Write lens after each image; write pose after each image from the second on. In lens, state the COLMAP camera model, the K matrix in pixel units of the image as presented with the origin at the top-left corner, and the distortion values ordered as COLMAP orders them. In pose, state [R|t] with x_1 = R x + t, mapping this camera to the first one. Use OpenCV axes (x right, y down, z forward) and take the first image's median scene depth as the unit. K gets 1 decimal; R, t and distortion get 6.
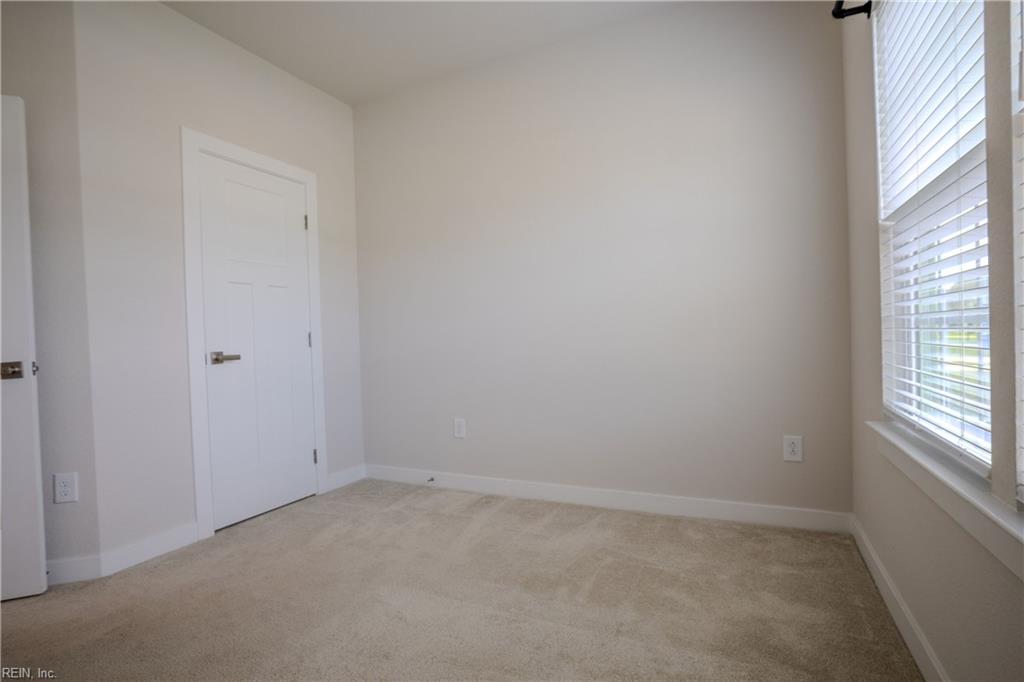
lens RADIAL K [[498.9, 0, 508.0], [0, 498.9, 344.6], [0, 0, 1]] dist [-0.065562, 0.027668]
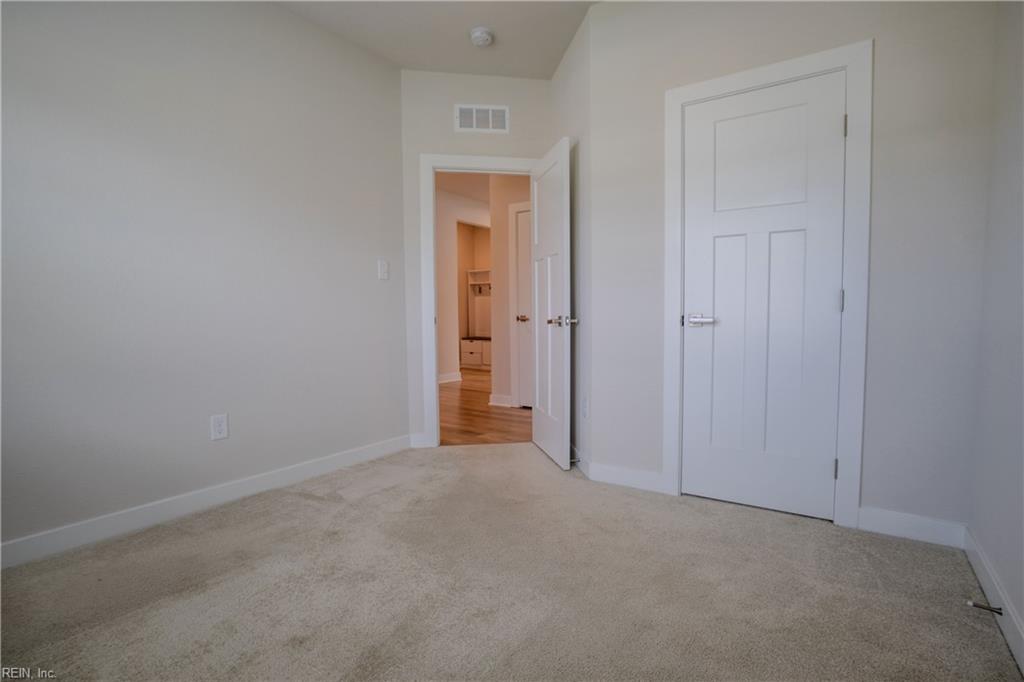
lens RADIAL K [[498.9, 0, 508.0], [0, 498.9, 344.6], [0, 0, 1]] dist [-0.065562, 0.027668]
pose [[-0.156899, 0.092899, -0.983236, 0.357751], [0.005097, 0.995629, 0.093257, -0.014418], [0.987601, 0.009621, -0.156687, 0.681449]]
